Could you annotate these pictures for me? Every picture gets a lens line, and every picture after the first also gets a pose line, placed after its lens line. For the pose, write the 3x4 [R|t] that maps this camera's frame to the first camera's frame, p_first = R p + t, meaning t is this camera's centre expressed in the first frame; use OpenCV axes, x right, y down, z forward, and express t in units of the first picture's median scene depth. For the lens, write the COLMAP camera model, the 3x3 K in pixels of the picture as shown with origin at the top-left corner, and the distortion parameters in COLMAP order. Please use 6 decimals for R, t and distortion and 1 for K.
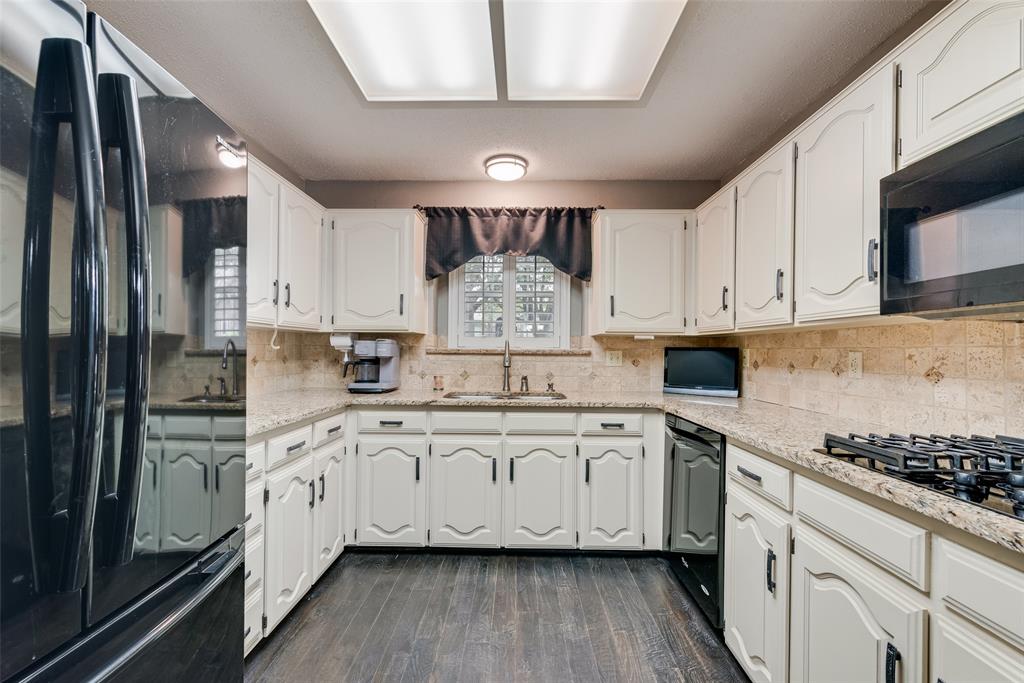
lens RADIAL K [[402.2, 0, 509.8], [0, 402.2, 347.6], [0, 0, 1]] dist [0.016967, -0.000200]
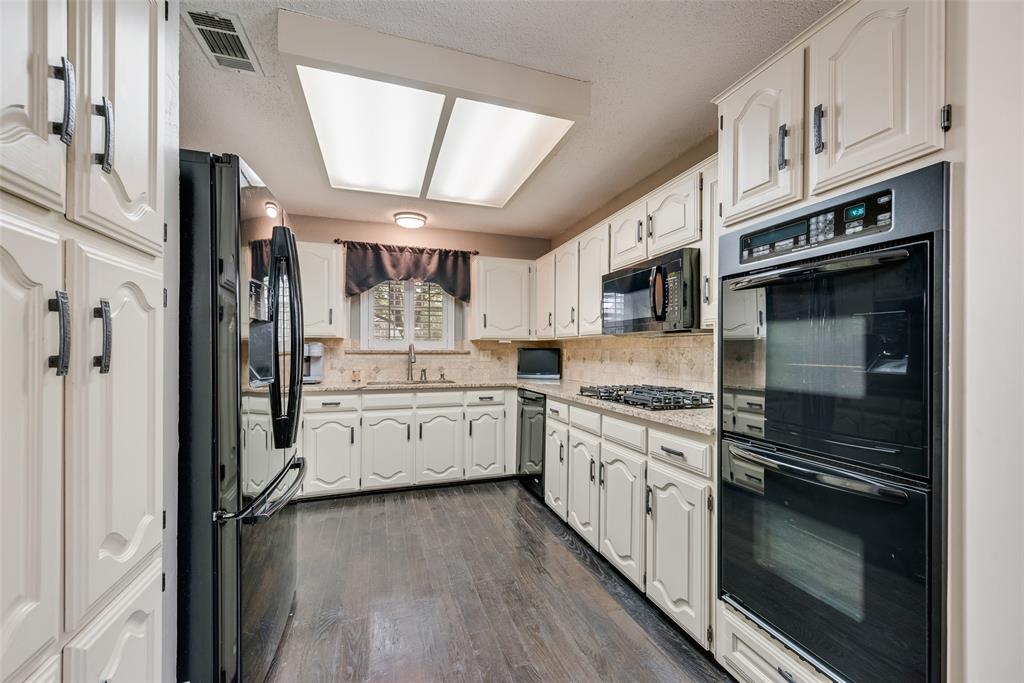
lens RADIAL K [[402.2, 0, 511.6], [0, 402.2, 345.6], [0, 0, 1]] dist [0.016967, -0.000200]
pose [[0.942652, -0.001054, 0.333775, -0.172775], [0.003112, 0.999979, -0.005630, -0.002360], [-0.333762, 0.006345, 0.942636, -0.507026]]
